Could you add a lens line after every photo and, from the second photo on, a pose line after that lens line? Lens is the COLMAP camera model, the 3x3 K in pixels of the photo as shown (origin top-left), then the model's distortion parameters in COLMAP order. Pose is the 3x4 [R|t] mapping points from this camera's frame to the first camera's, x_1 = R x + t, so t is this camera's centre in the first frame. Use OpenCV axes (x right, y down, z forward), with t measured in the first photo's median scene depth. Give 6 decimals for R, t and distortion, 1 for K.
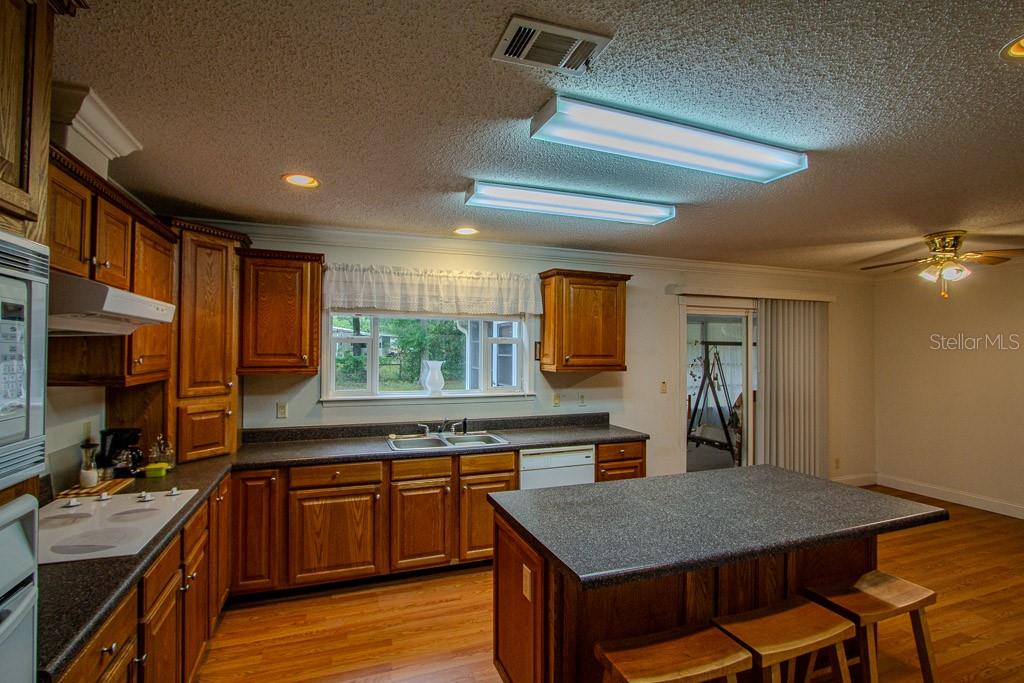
lens RADIAL K [[488.9, 0, 512.0], [0, 488.9, 341.5], [0, 0, 1]] dist [-0.012633, -0.000363]
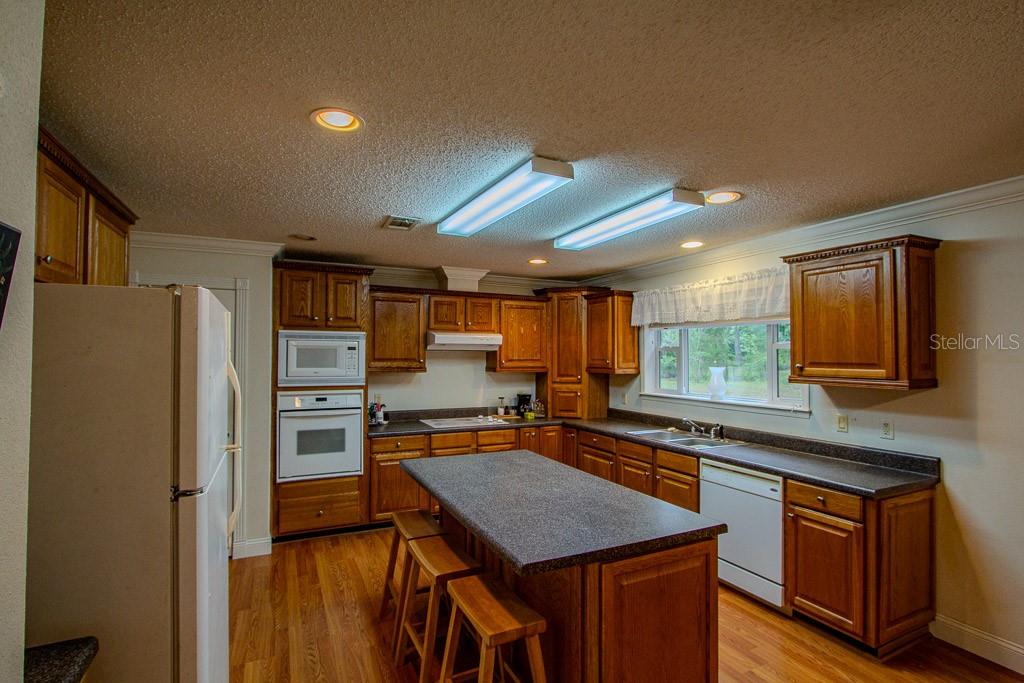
lens RADIAL K [[488.9, 0, 512.0], [0, 488.9, 341.5], [0, 0, 1]] dist [-0.012633, -0.000363]
pose [[0.099397, -0.033912, -0.994470, 0.938116], [0.016389, 0.999339, -0.032440, 0.012956], [0.994913, -0.013073, 0.099888, 0.512068]]
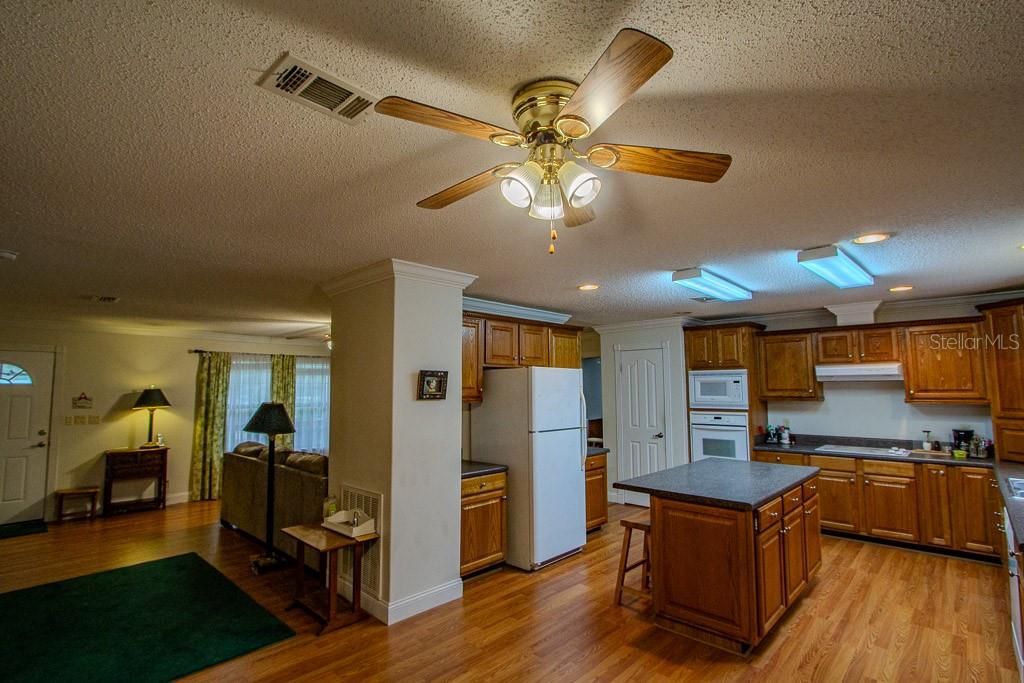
lens RADIAL K [[488.9, 0, 512.0], [0, 488.9, 341.5], [0, 0, 1]] dist [-0.012633, -0.000363]
pose [[-0.891914, -0.039105, -0.450511, 1.114956], [0.011968, 0.993864, -0.109963, 0.020135], [0.452046, -0.103469, -0.885973, 1.337734]]
